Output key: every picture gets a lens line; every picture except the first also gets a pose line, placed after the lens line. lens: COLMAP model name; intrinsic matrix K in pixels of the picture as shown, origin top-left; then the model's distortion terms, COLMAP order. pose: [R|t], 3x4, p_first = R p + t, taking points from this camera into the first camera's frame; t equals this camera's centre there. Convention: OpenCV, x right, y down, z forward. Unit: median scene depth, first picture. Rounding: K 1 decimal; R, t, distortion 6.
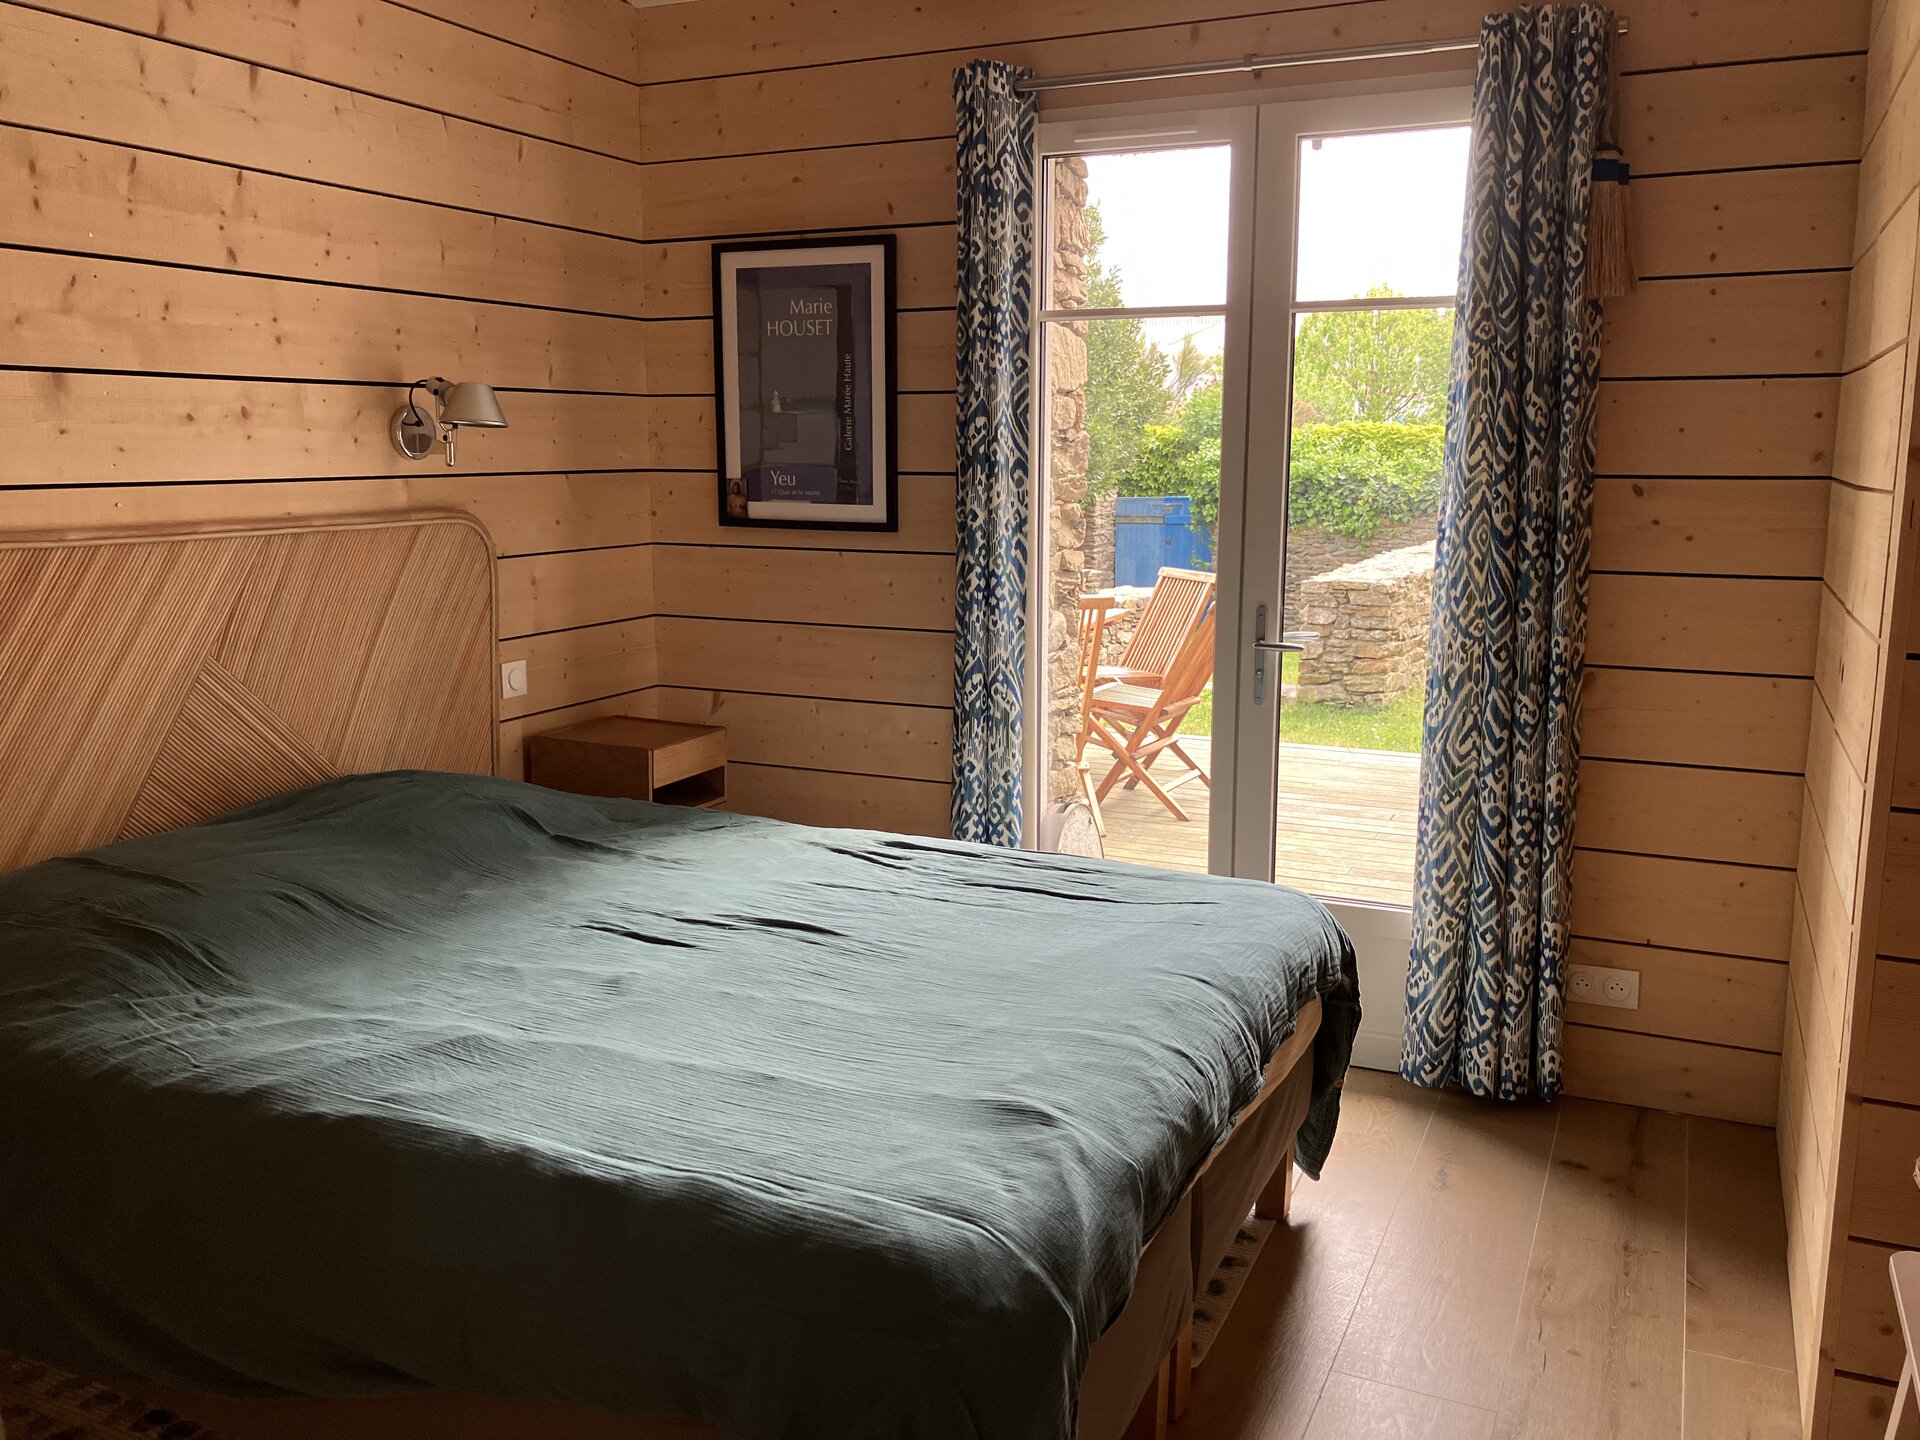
lens RADIAL K [[1563.8, 0, 958.9], [0, 1563.8, 717.9], [0, 0, 1]] dist [0.001514, 0.000181]
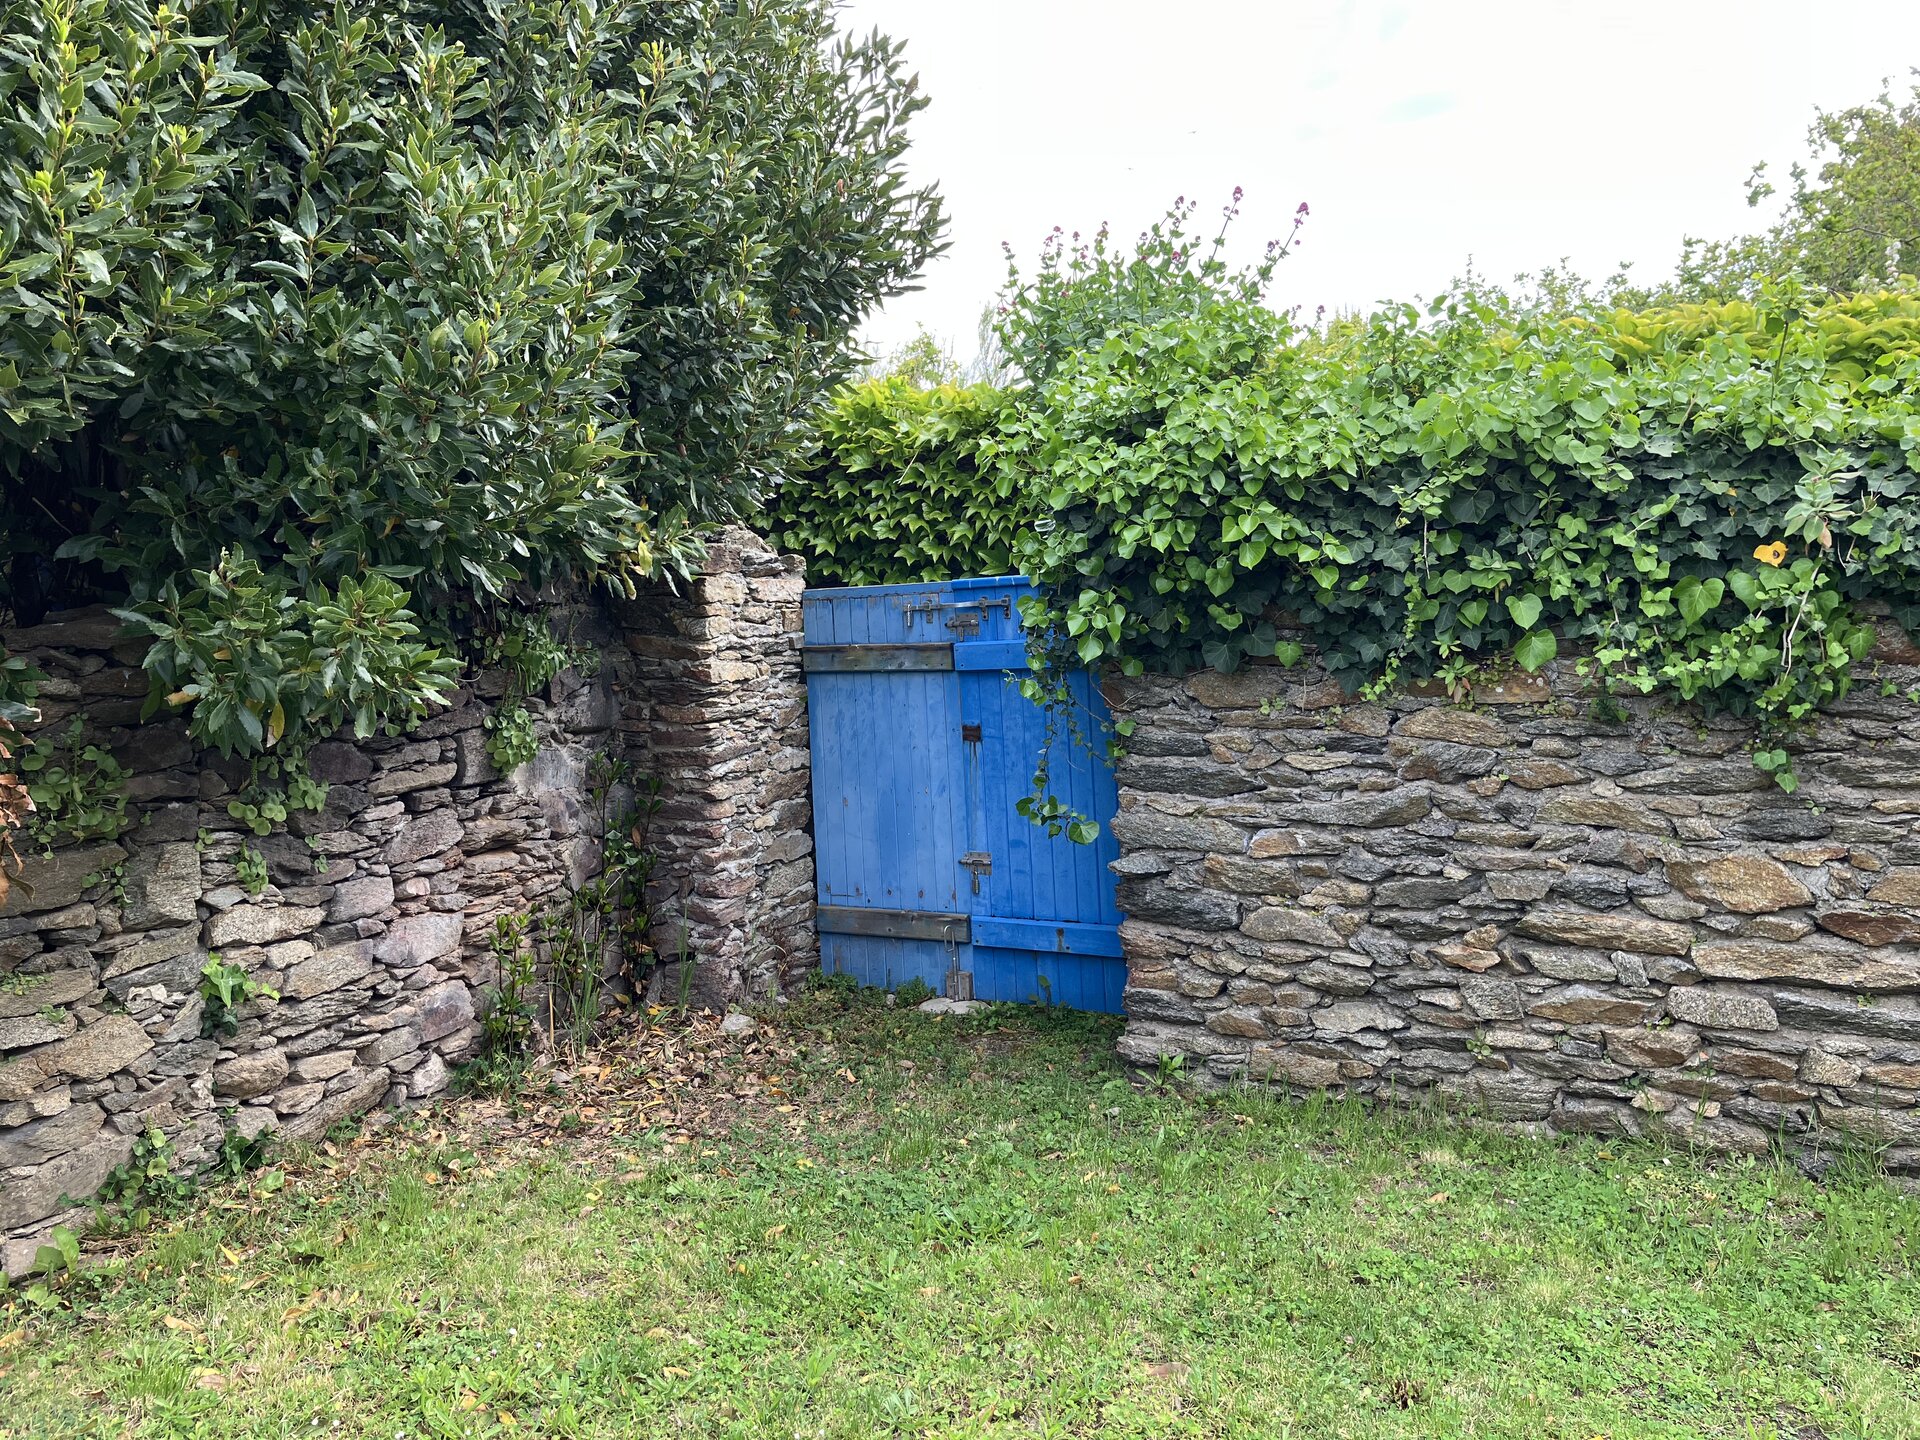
lens RADIAL K [[1563.8, 0, 960.8], [0, 1563.8, 719.4], [0, 0, 1]] dist [0.001514, 0.000181]
pose [[0.998248, -0.035533, 0.047301, 0.129901], [0.039339, 0.995845, -0.082135, -0.099270], [-0.044186, 0.083852, 0.995498, 0.774599]]
